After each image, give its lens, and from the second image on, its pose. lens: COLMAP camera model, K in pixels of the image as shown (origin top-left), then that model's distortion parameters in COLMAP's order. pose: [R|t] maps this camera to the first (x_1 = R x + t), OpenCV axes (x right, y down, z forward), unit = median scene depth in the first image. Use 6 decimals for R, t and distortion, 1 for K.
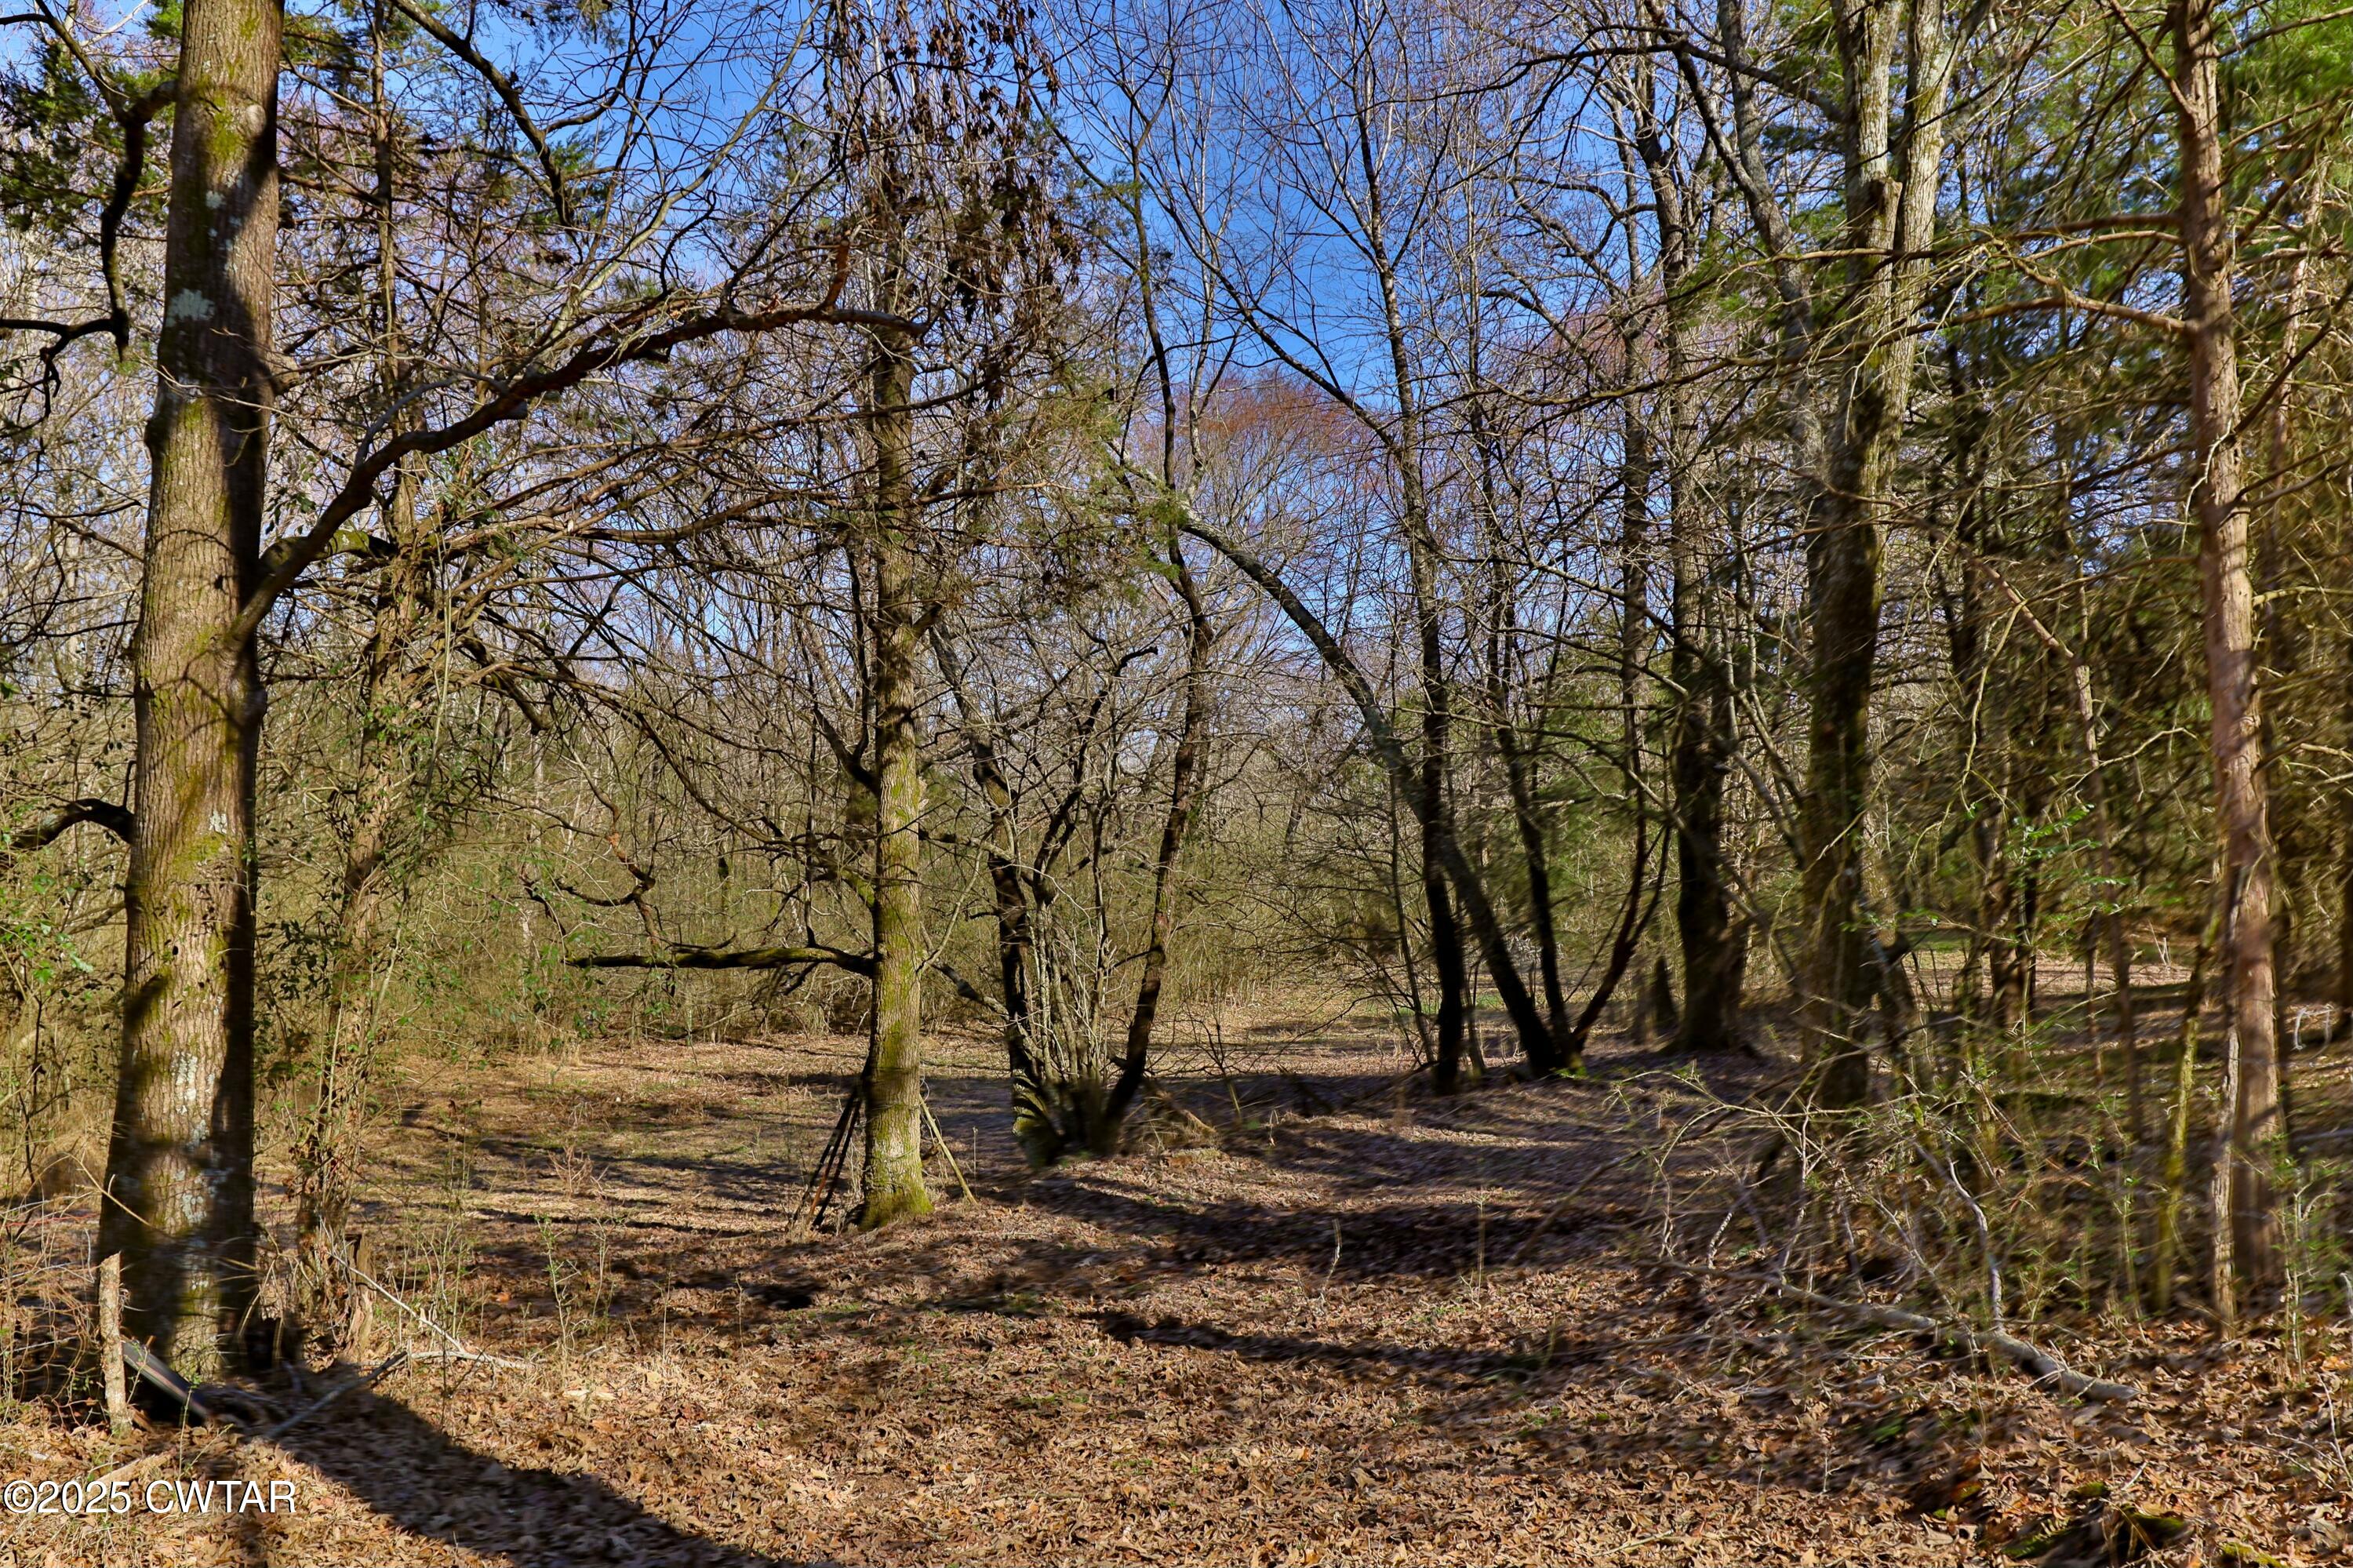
lens RADIAL K [[1920.7, 0, 1177.9], [0, 1920.7, 782.8], [0, 0, 1]] dist [-0.042249, 0.004051]
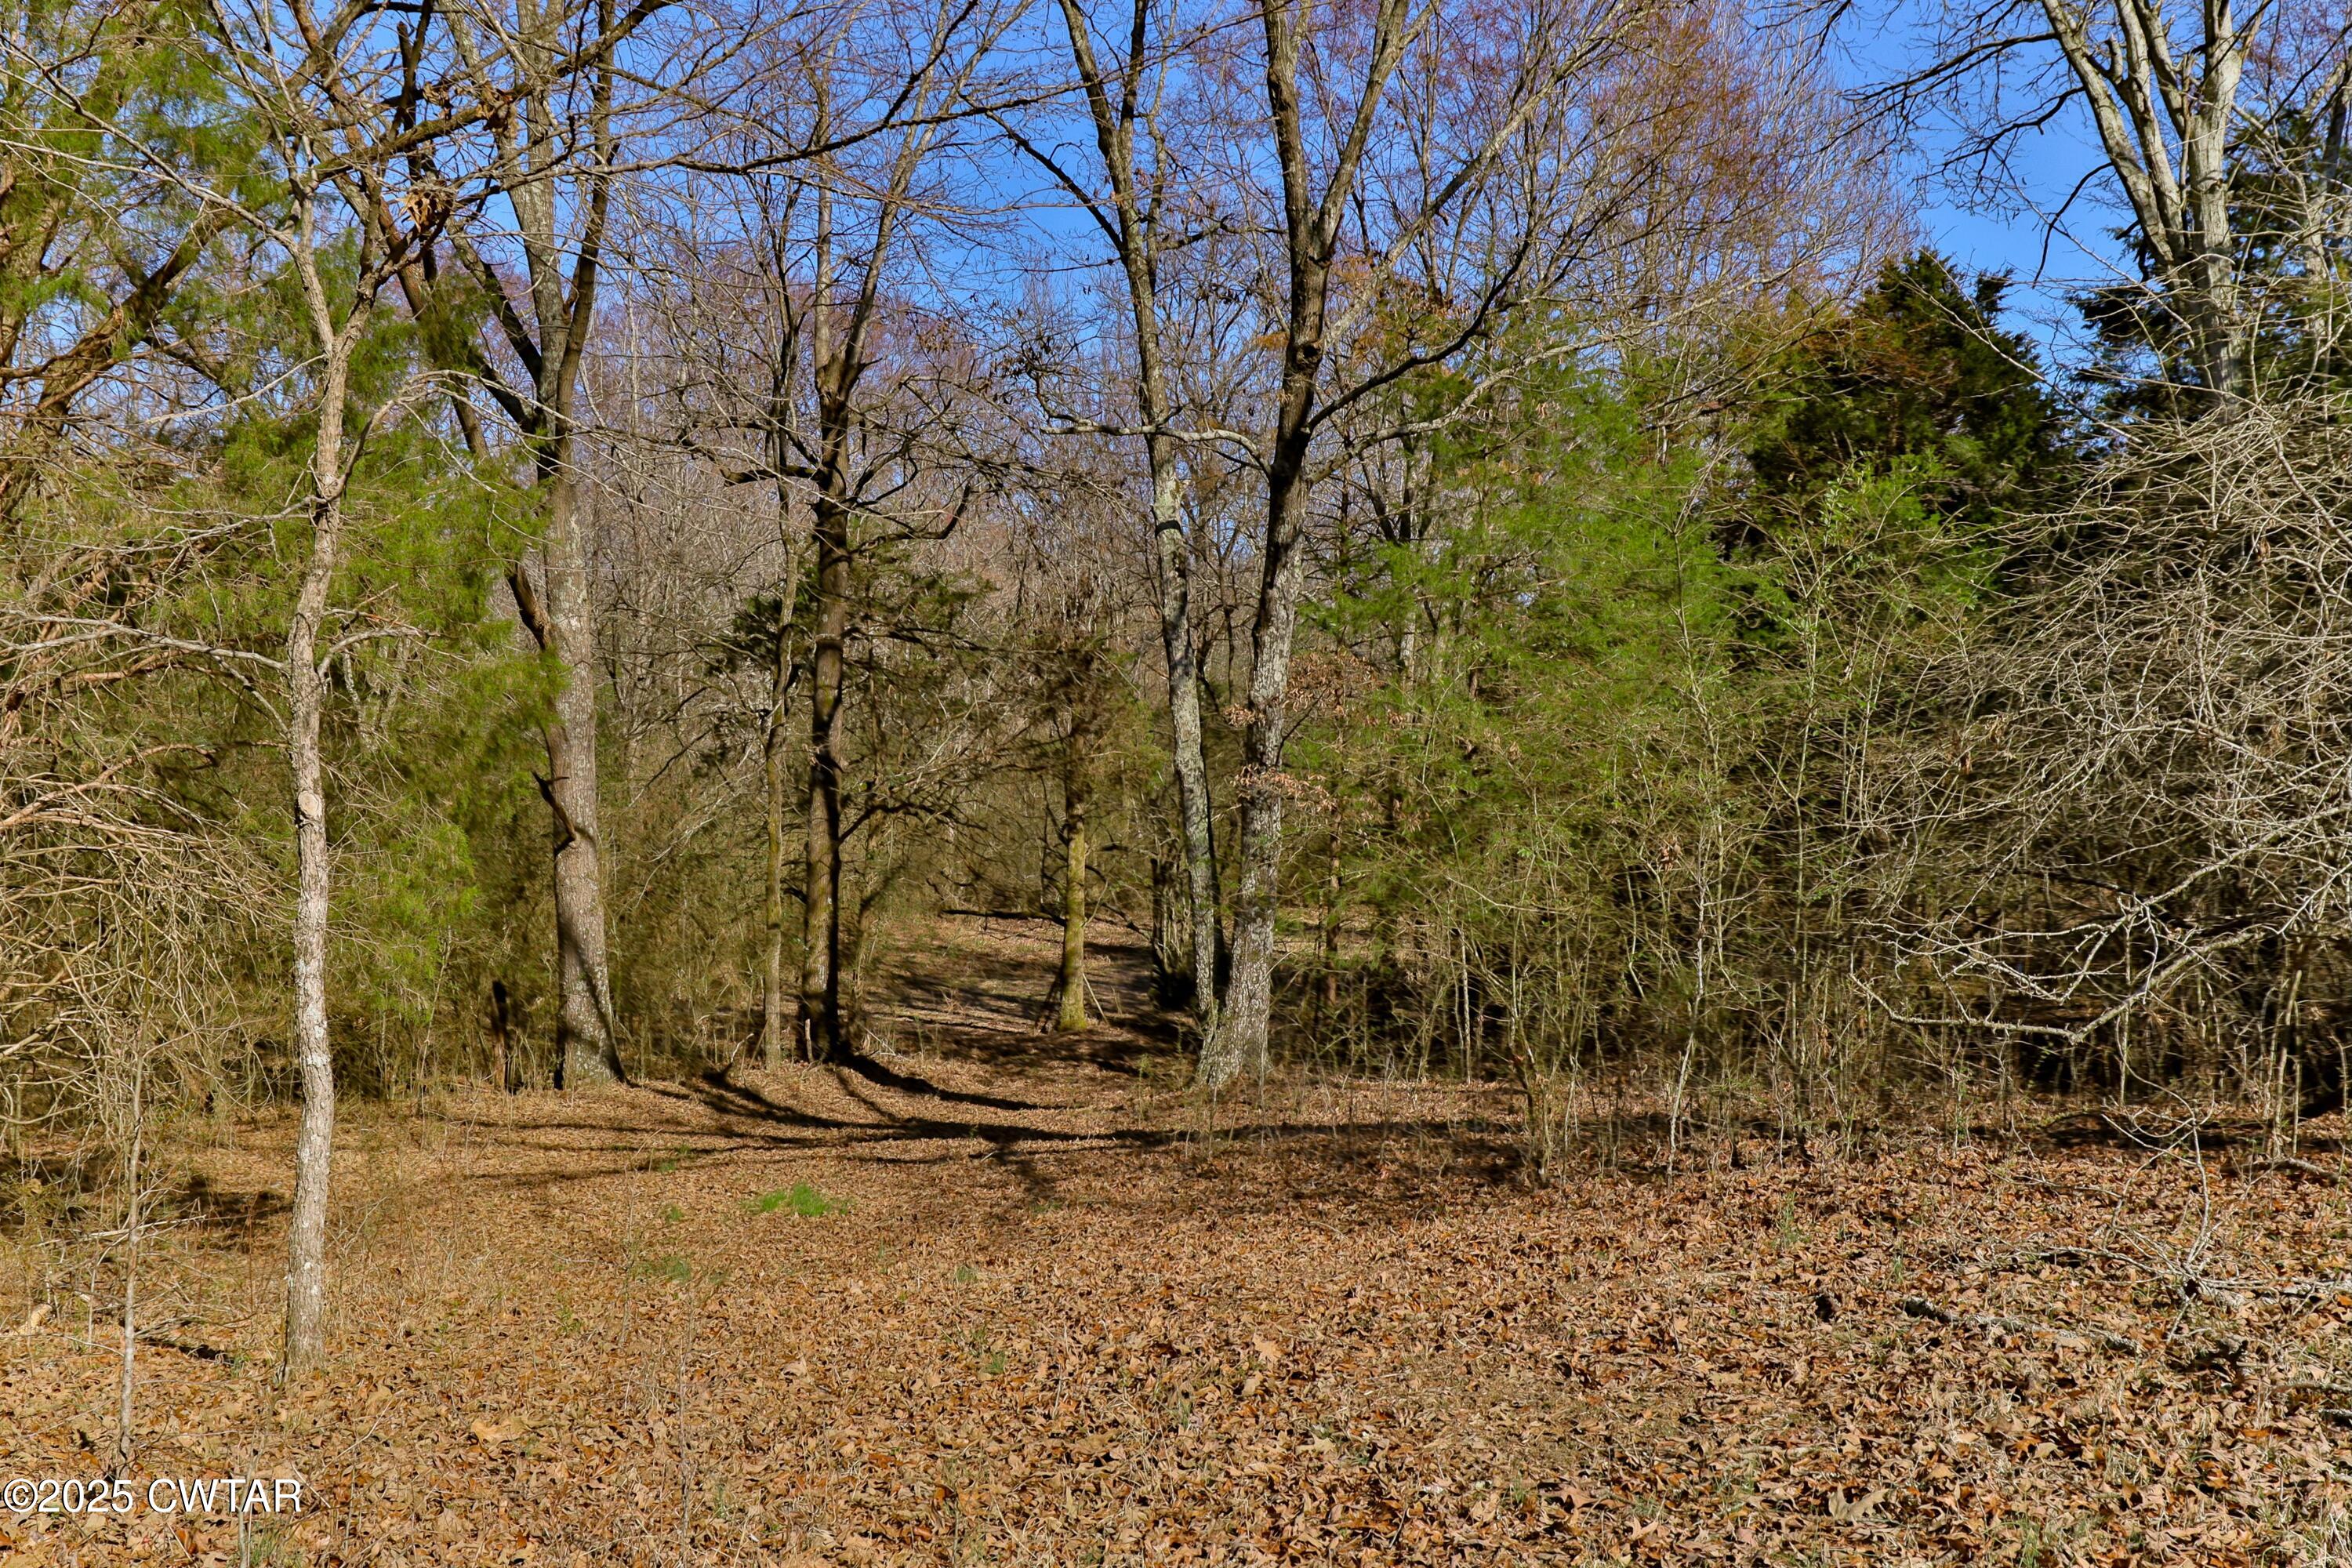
lens RADIAL K [[1919.8, 0, 1174.8], [0, 1919.8, 784.4], [0, 0, 1]] dist [-0.042249, 0.004051]
pose [[0.974268, 0.036327, -0.222444, 0.294932], [-0.019014, 0.996655, 0.079481, -0.157415], [0.224588, -0.073206, 0.971700, -0.746226]]
